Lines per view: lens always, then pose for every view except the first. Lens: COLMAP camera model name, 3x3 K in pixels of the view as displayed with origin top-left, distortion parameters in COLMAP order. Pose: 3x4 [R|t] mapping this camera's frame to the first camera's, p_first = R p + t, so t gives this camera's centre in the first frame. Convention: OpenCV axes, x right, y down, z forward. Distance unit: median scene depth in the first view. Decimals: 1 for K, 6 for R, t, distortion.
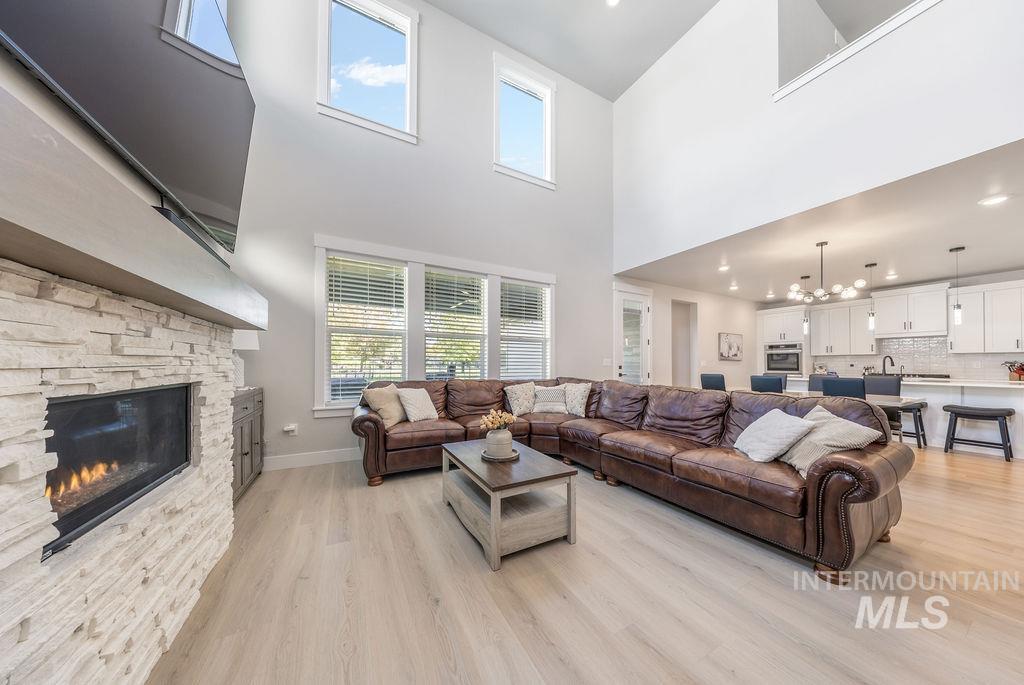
lens RADIAL K [[313.9, 0, 529.8], [0, 313.9, 360.2], [0, 0, 1]] dist [0.001947, 0.000000]
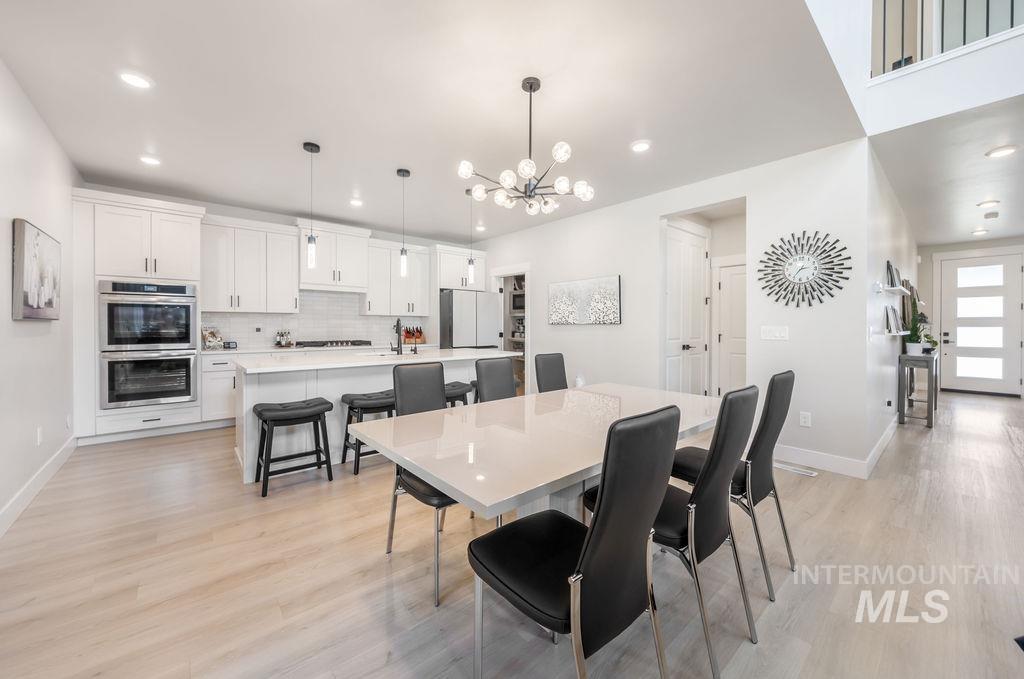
lens RADIAL K [[373.8, 0, 505.8], [0, 373.8, 330.2], [0, 0, 1]] dist [0.002420, -0.000593]
pose [[-0.181903, -0.019224, 0.983129, 0.272054], [-0.018489, 0.999699, 0.016127, -0.003977], [-0.983143, -0.015244, -0.182204, 0.796342]]
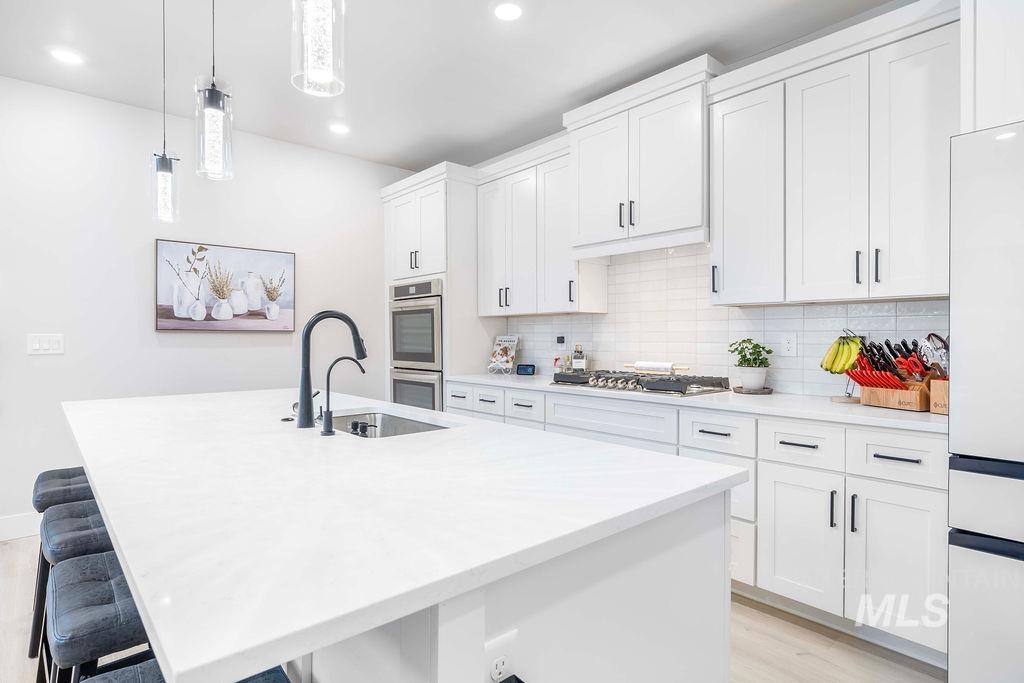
lens RADIAL K [[538.8, 0, 514.1], [0, 538.8, 337.9], [0, 0, 1]] dist [0.015120, -0.000263]
pose [[0.979030, -0.005534, 0.203642, 1.029631], [0.002533, 0.999884, 0.014997, -0.000290], [-0.203702, -0.014167, 0.978930, 0.536575]]
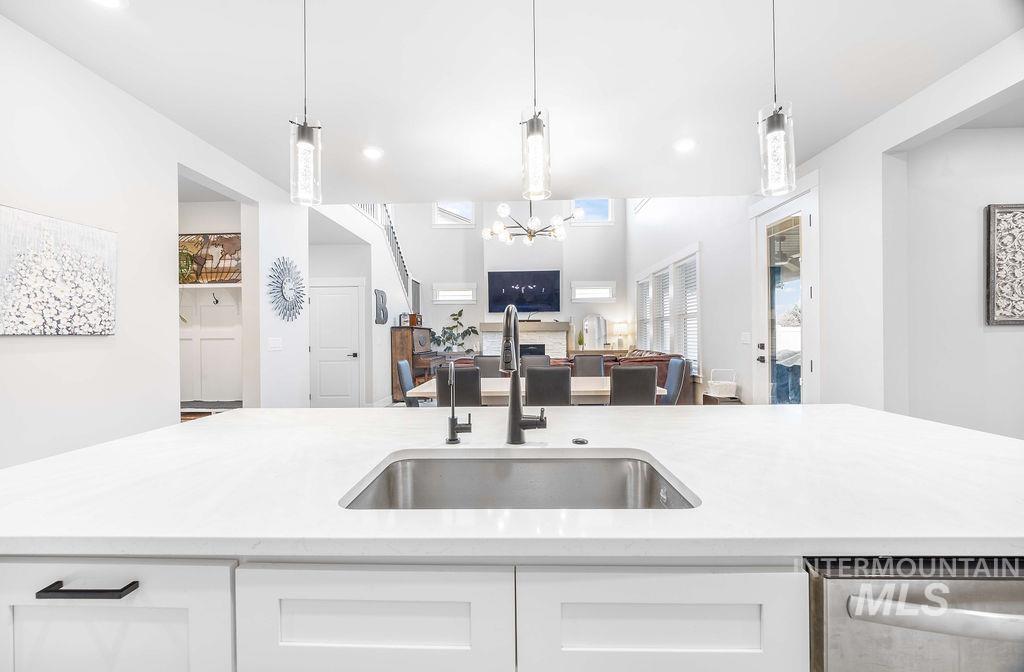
lens RADIAL K [[396.4, 0, 508.5], [0, 396.4, 337.4], [0, 0, 1]] dist [0.000378, 0.000012]
pose [[-0.519155, 0.001273, -0.854679, 1.147851], [0.018225, 0.999788, -0.009581, 0.004551], [0.854486, -0.020550, -0.519068, 0.964711]]
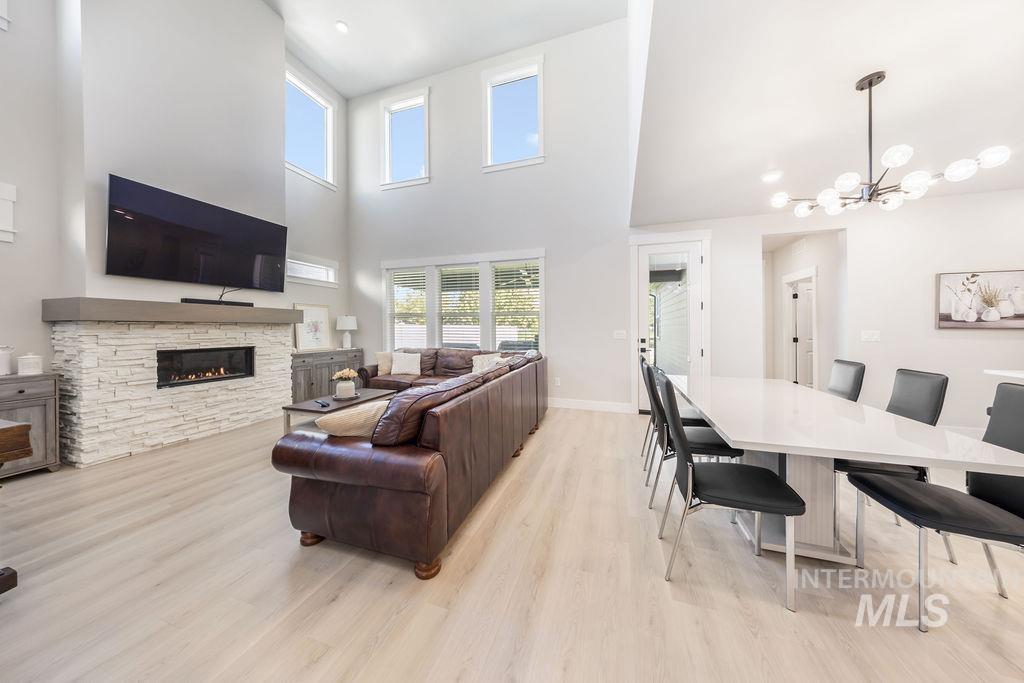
lens RADIAL K [[313.9, 0, 516.0], [0, 313.9, 331.3], [0, 0, 1]] dist [0.001947, 0.000000]
pose [[0.672053, -0.004170, -0.740492, 0.651695], [0.015138, 0.999853, 0.008108, -0.012634], [0.740349, -0.016658, 0.672017, 0.222243]]
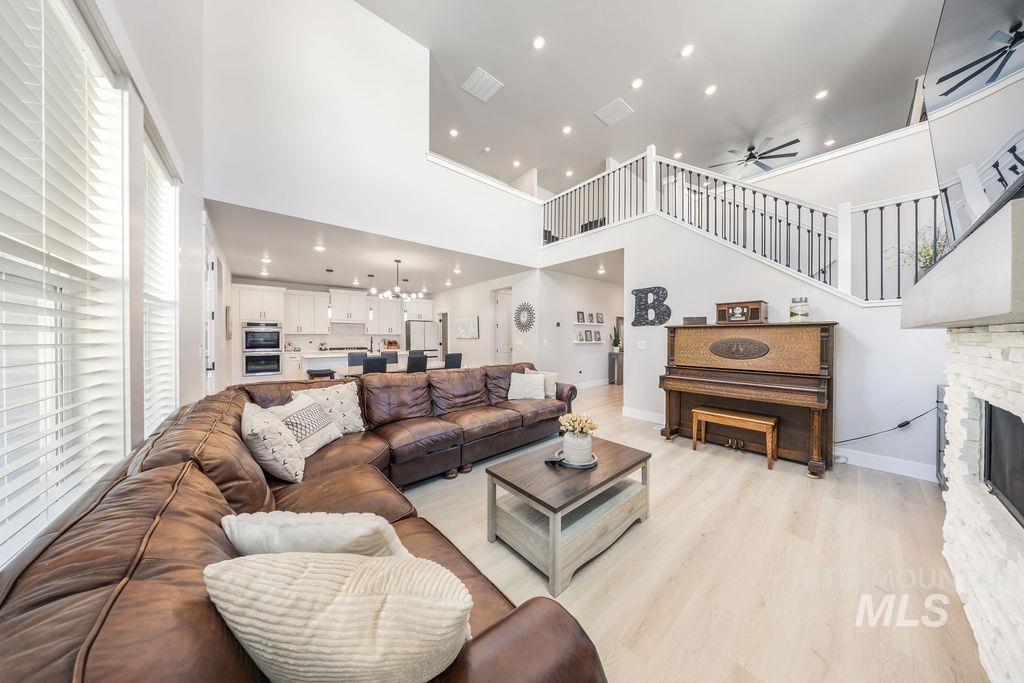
lens RADIAL K [[292.3, 0, 515.8], [0, 292.3, 338.4], [0, 0, 1]] dist [0.000426, 0.000016]
pose [[-0.193241, -0.010304, 0.981097, -0.344993], [-0.013875, 0.999874, 0.007769, -0.023136], [-0.981053, -0.012112, -0.193360, 0.504549]]
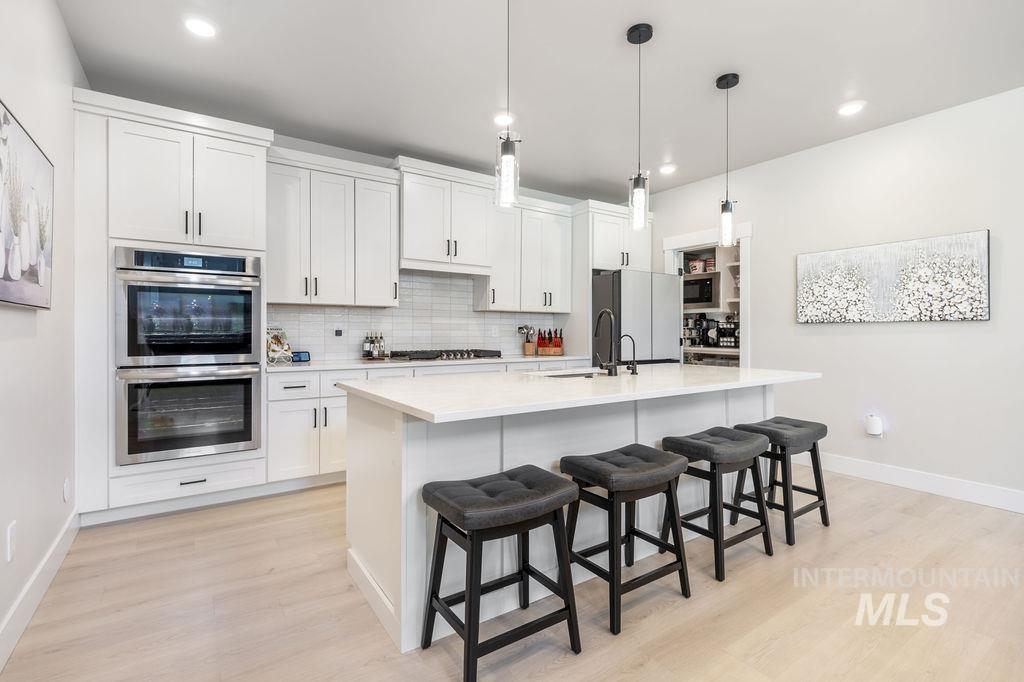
lens RADIAL K [[463.8, 0, 517.9], [0, 463.8, 335.7], [0, 0, 1]] dist [0.007333, -0.000542]
pose [[-0.084208, -0.013826, 0.996352, 0.522779], [-0.016047, 0.999793, 0.012518, 0.010837], [-0.996319, -0.014935, -0.084413, 0.995682]]
